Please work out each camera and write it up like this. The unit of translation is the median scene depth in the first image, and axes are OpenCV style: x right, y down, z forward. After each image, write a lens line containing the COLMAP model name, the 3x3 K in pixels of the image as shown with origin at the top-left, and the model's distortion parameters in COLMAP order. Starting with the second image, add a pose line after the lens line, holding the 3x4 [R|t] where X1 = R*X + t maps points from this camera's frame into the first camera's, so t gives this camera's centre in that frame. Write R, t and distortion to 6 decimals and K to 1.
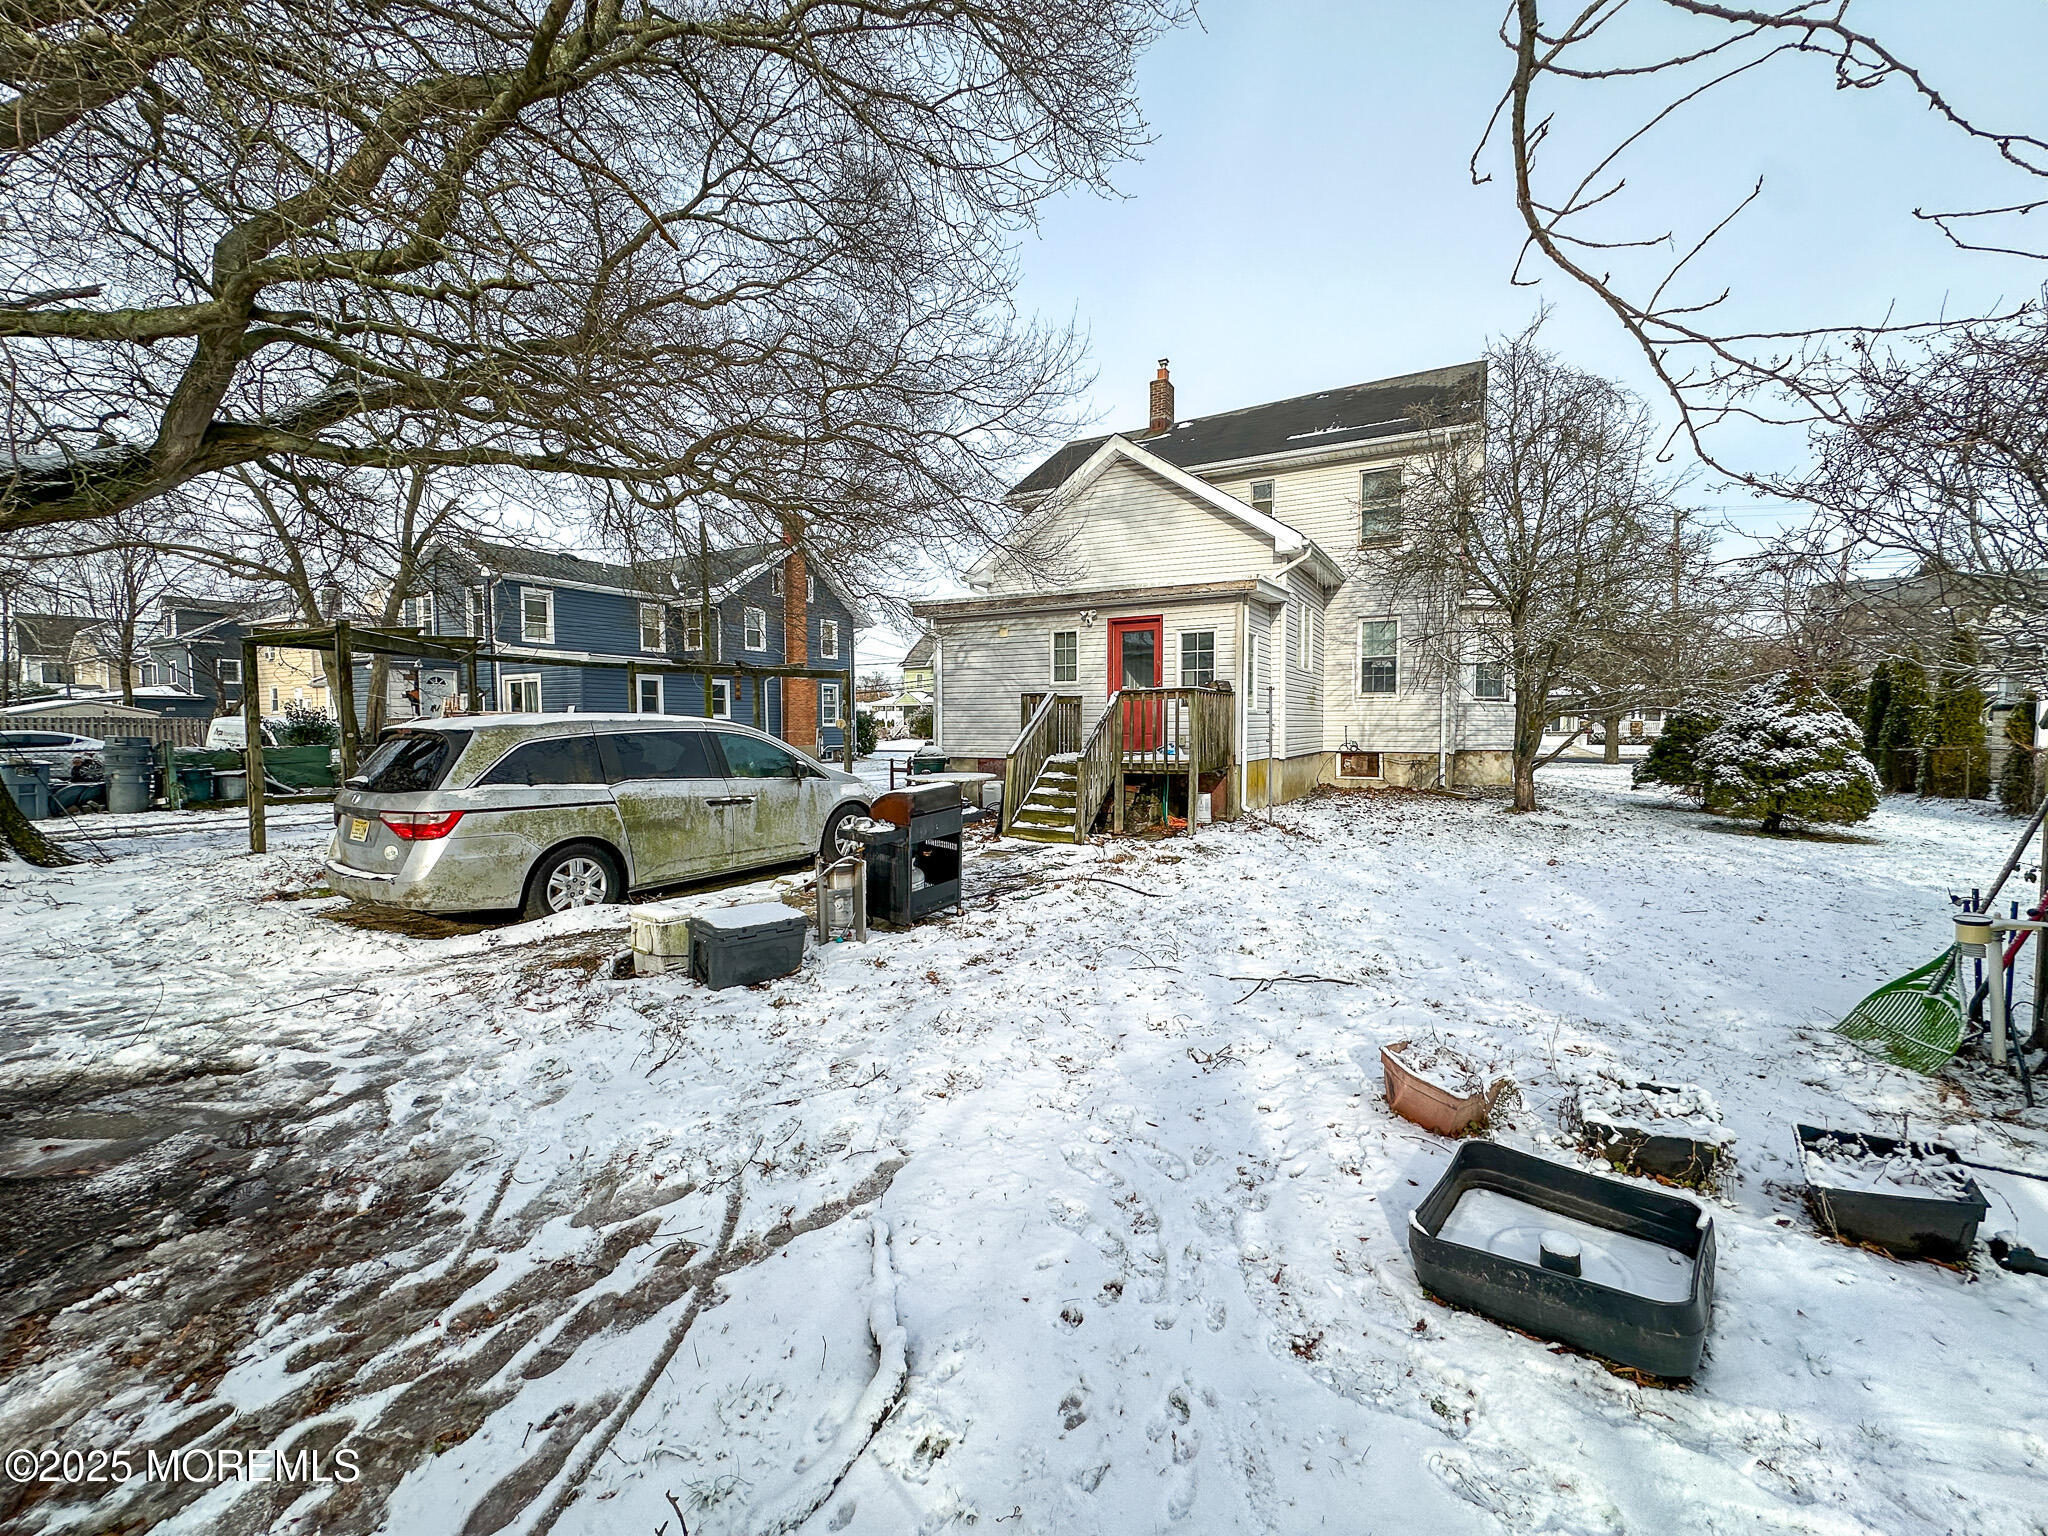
lens RADIAL K [[812.8, 0, 1024.0], [0, 812.8, 768.0], [0, 0, 1]] dist [-0.006818, 0.001015]
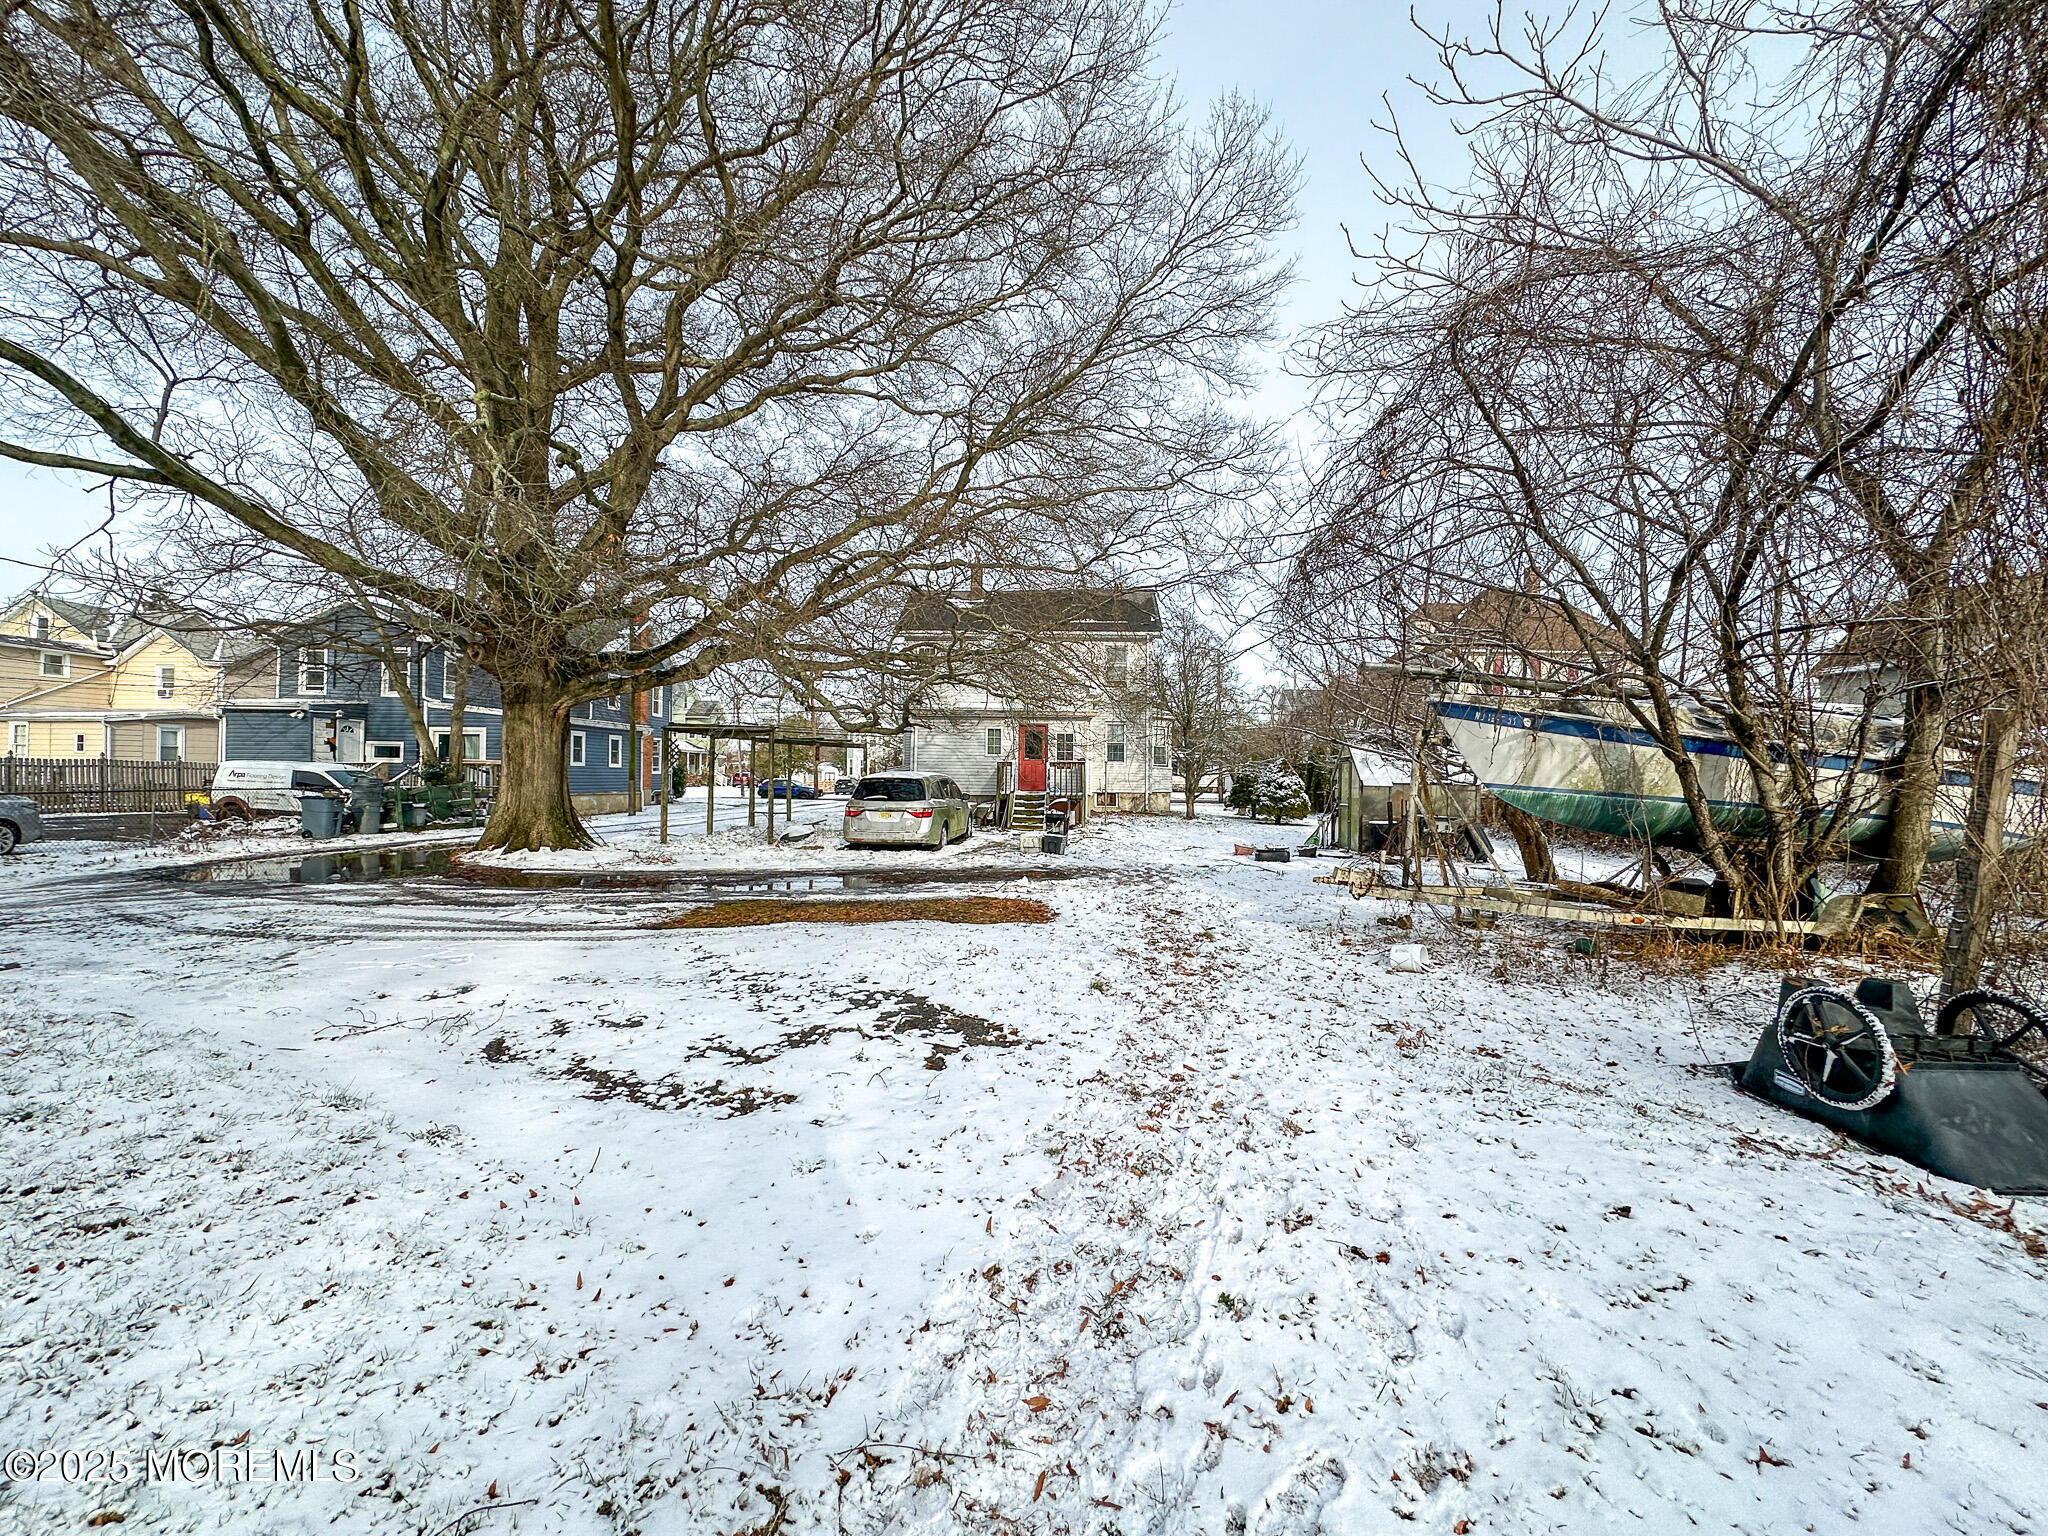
lens RADIAL K [[812.8, 0, 1024.0], [0, 812.8, 768.0], [0, 0, 1]] dist [-0.006818, 0.001015]
pose [[0.886128, 0.016006, 0.463163, -0.832817], [0.012433, 0.998223, -0.058283, 0.040110], [-0.463273, 0.057405, 0.884354, -0.769872]]
